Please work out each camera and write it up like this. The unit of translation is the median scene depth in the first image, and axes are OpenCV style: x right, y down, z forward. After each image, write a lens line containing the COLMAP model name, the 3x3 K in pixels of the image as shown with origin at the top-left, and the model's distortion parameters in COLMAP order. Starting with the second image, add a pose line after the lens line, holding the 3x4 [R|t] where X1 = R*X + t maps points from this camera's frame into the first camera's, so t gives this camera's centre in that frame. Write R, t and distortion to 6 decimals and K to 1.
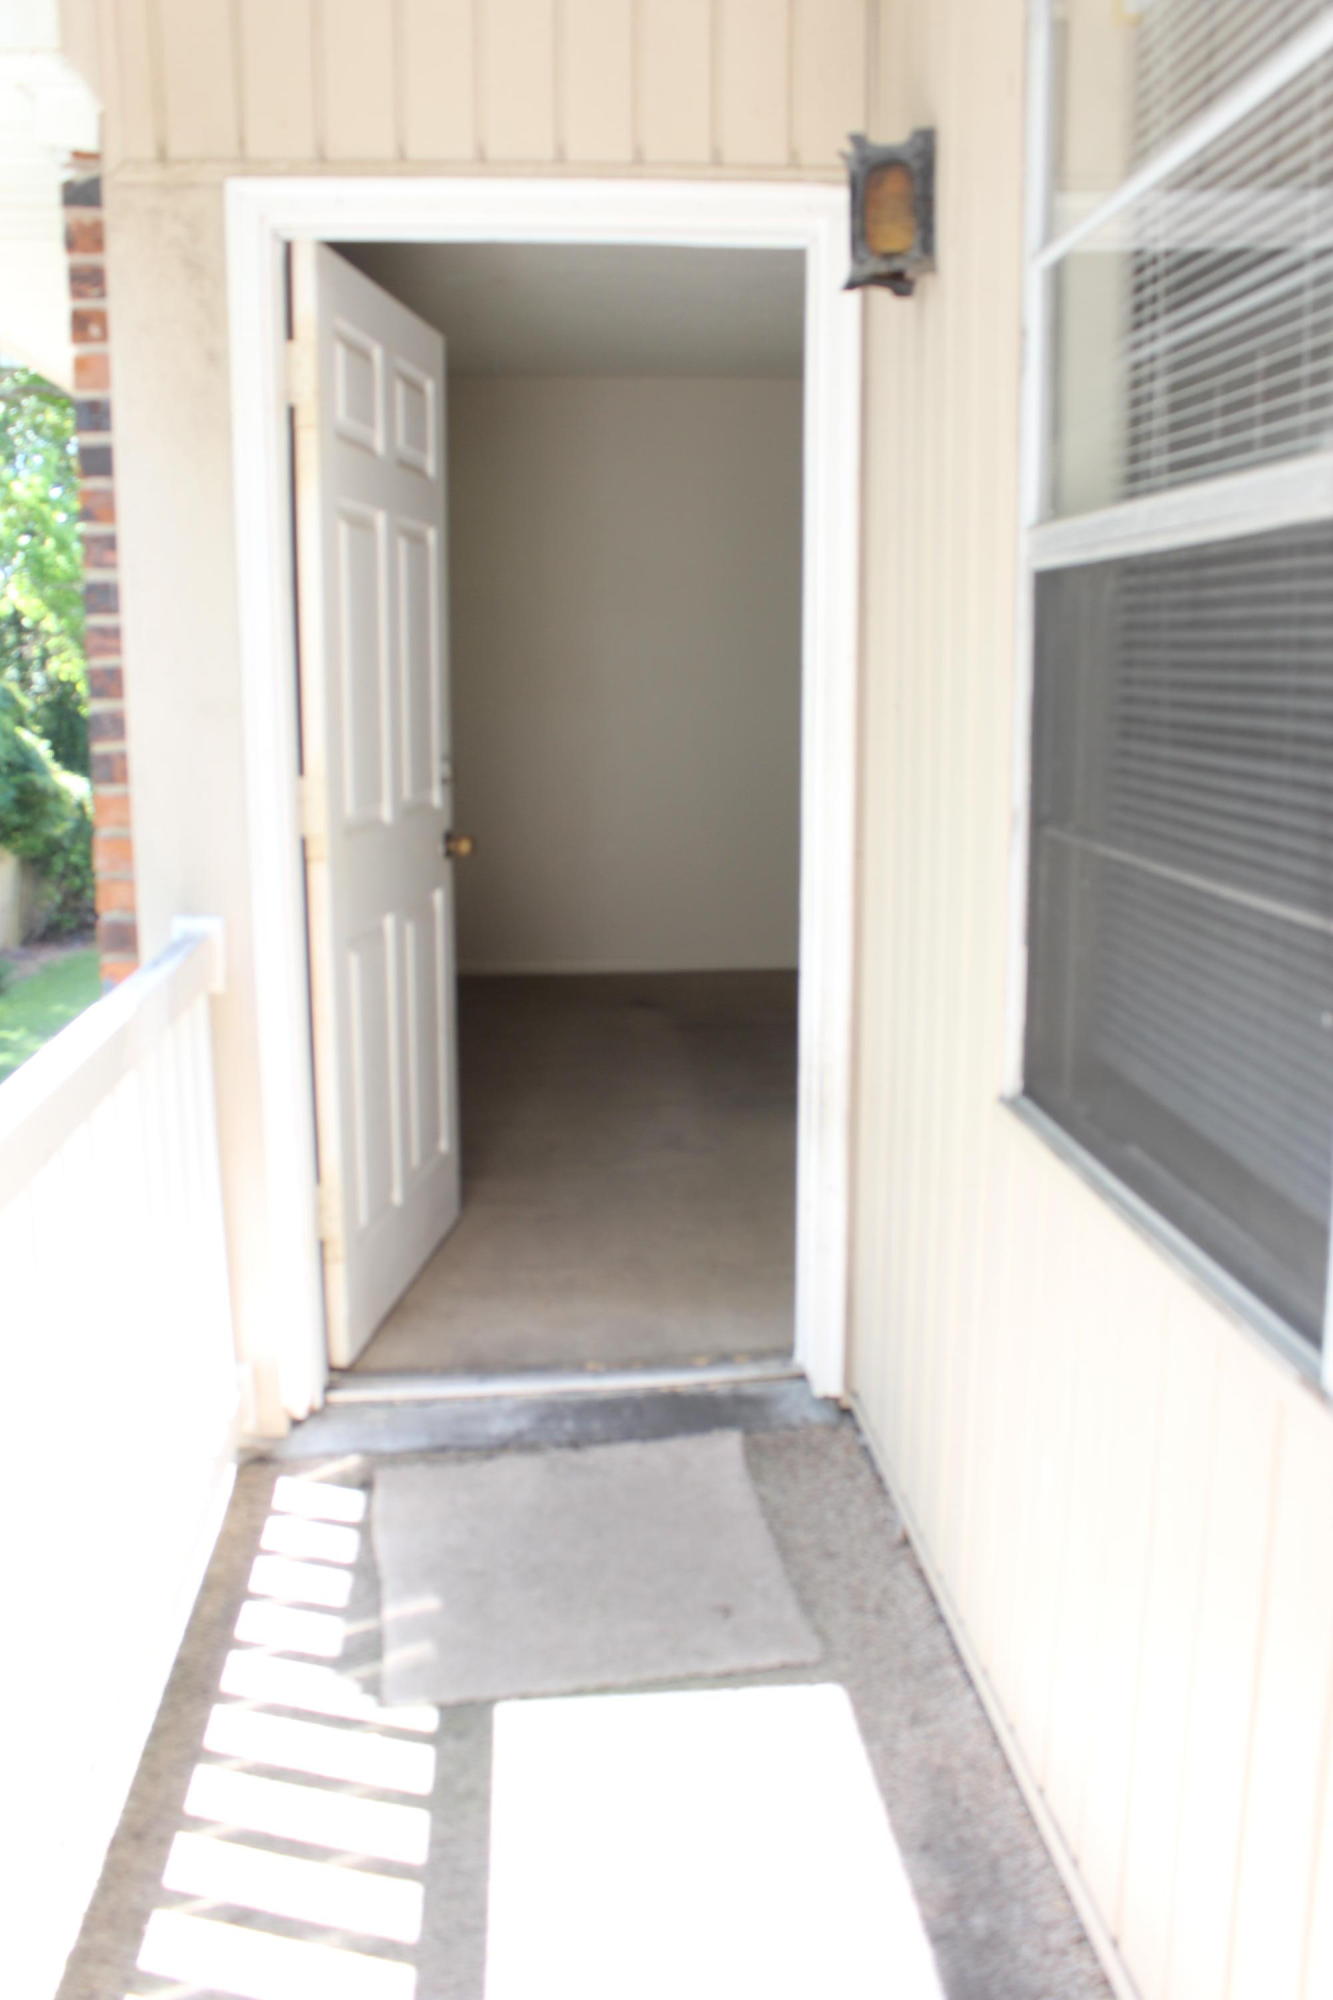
lens RADIAL K [[1681.8, 0, 672.2], [0, 1681.8, 995.6], [0, 0, 1]] dist [-0.155385, 0.130929]
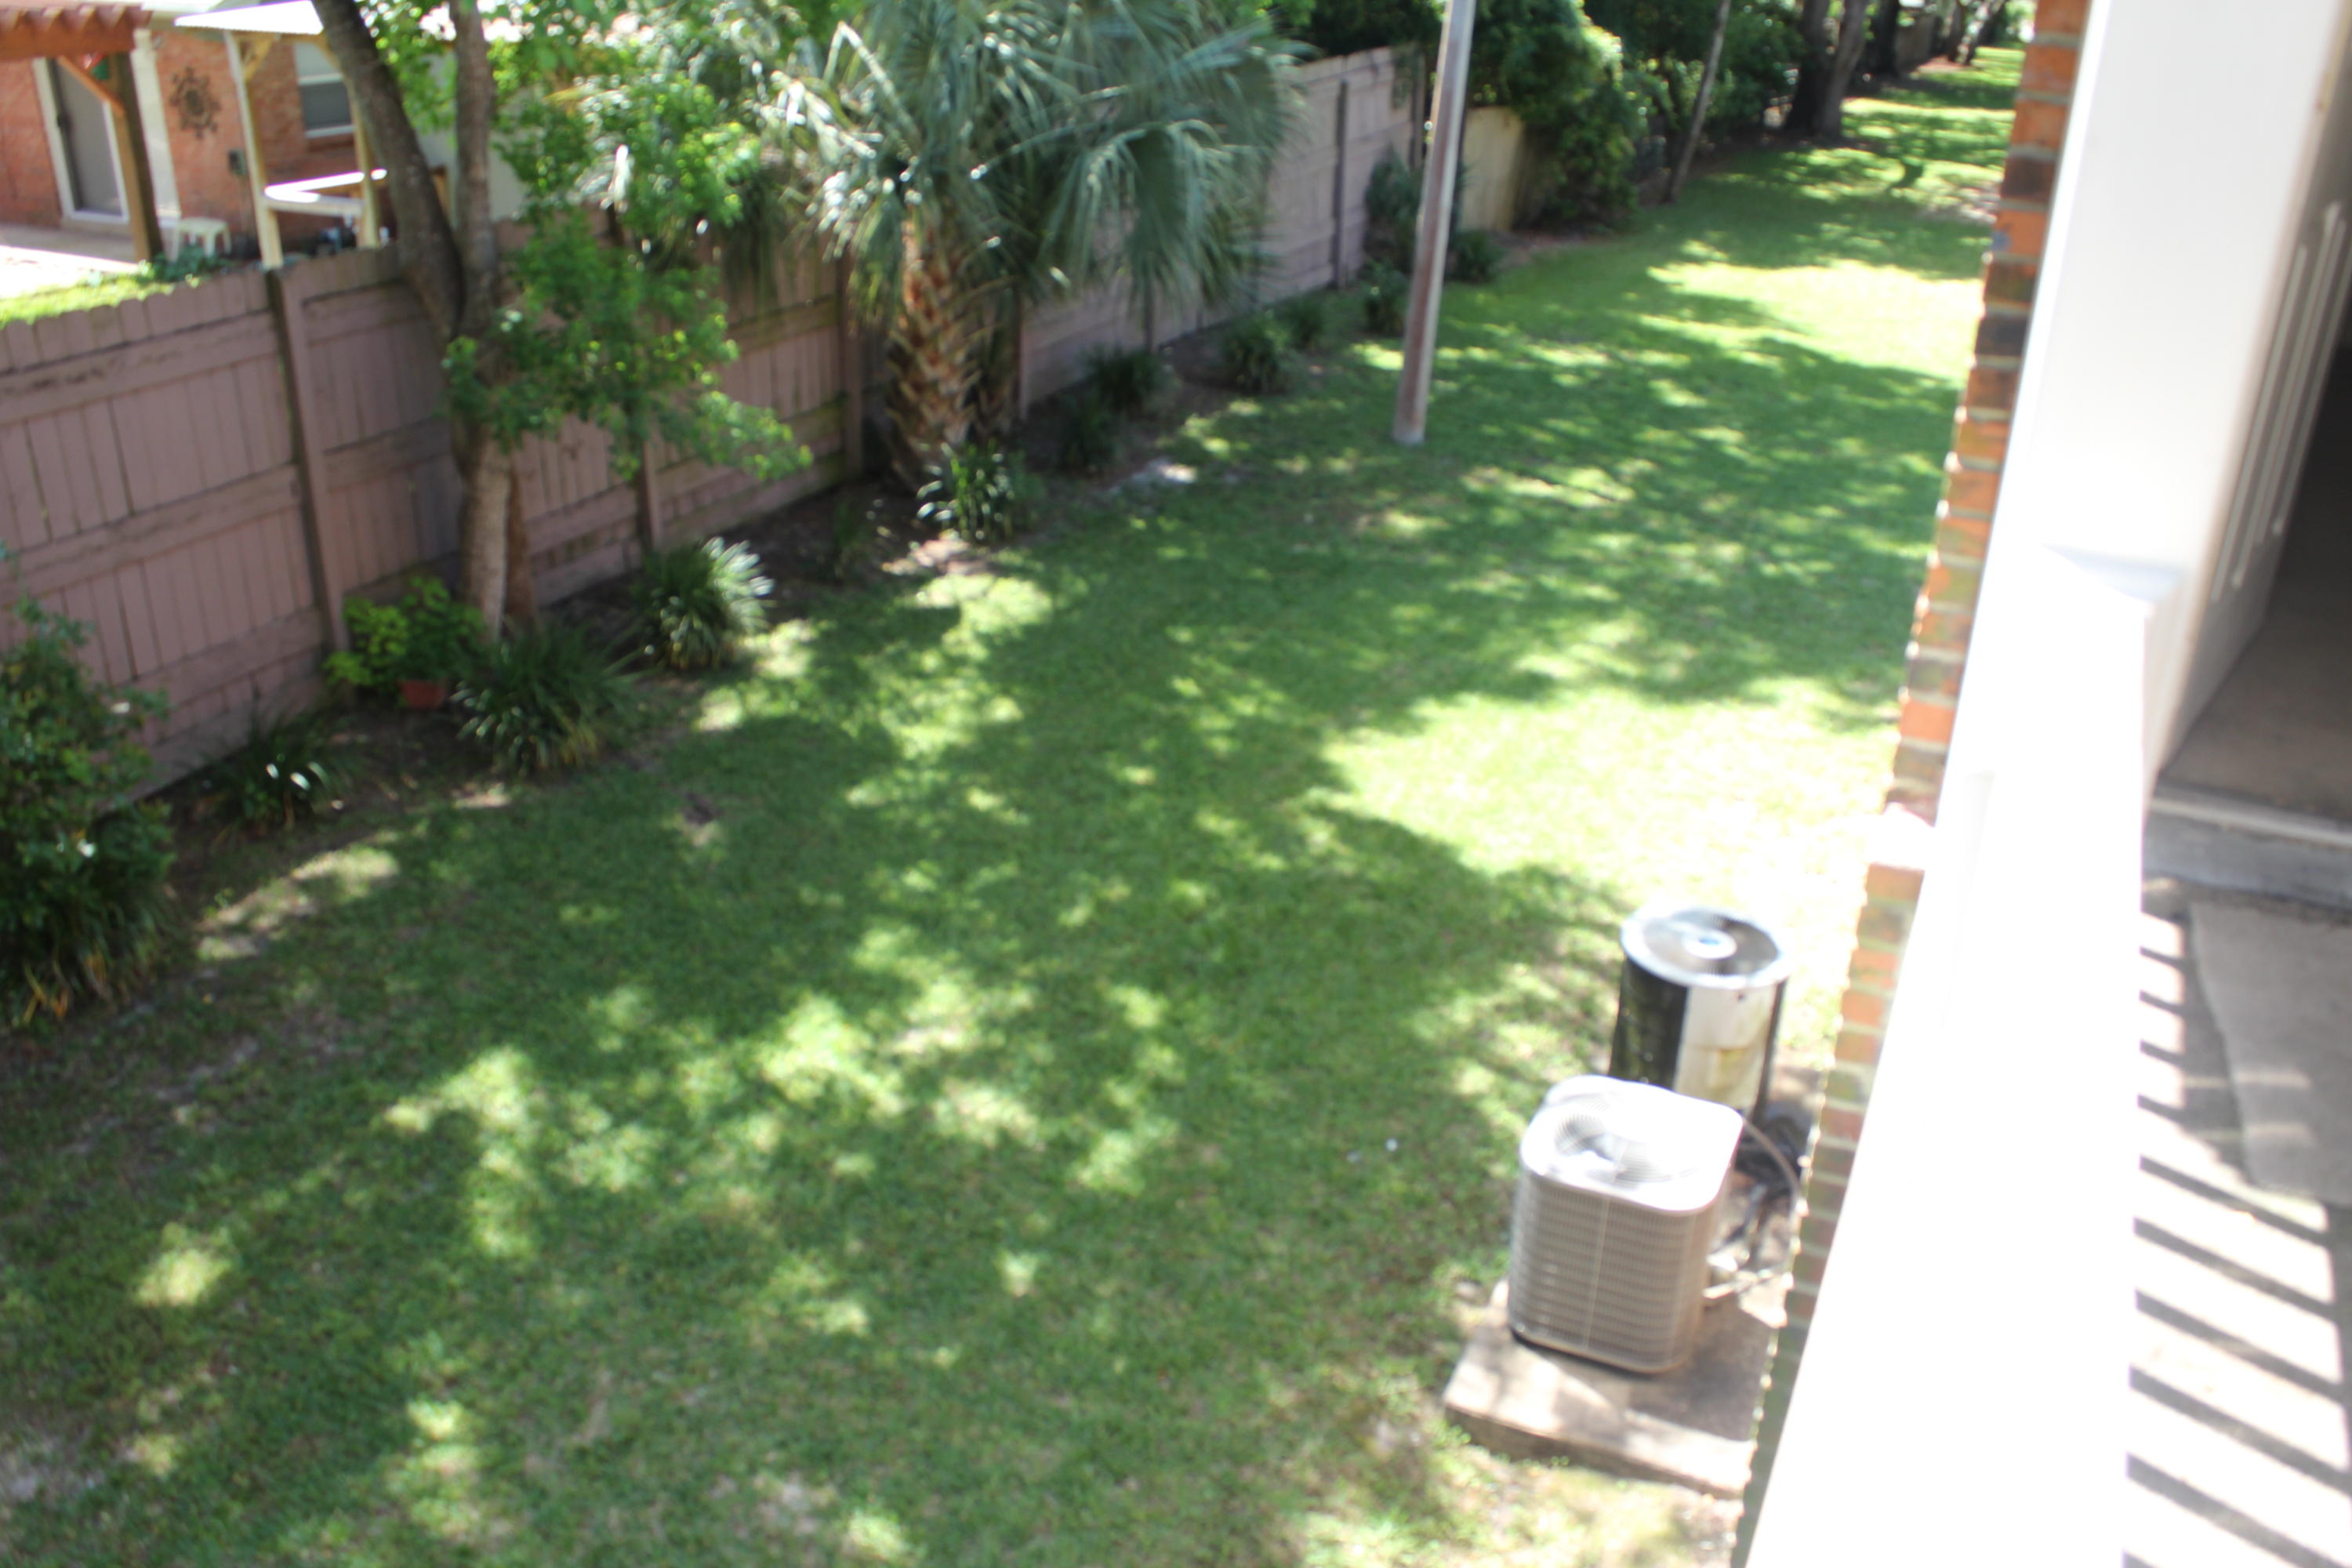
lens RADIAL K [[1977.7, 0, 1177.7], [0, 1977.7, 787.9], [0, 0, 1]] dist [-0.155385, 0.130929]
pose [[0.865775, 0.237896, -0.440272, -0.234063], [-0.131717, 0.957087, 0.258137, 0.066858], [0.482788, -0.165497, 0.859957, -0.022793]]
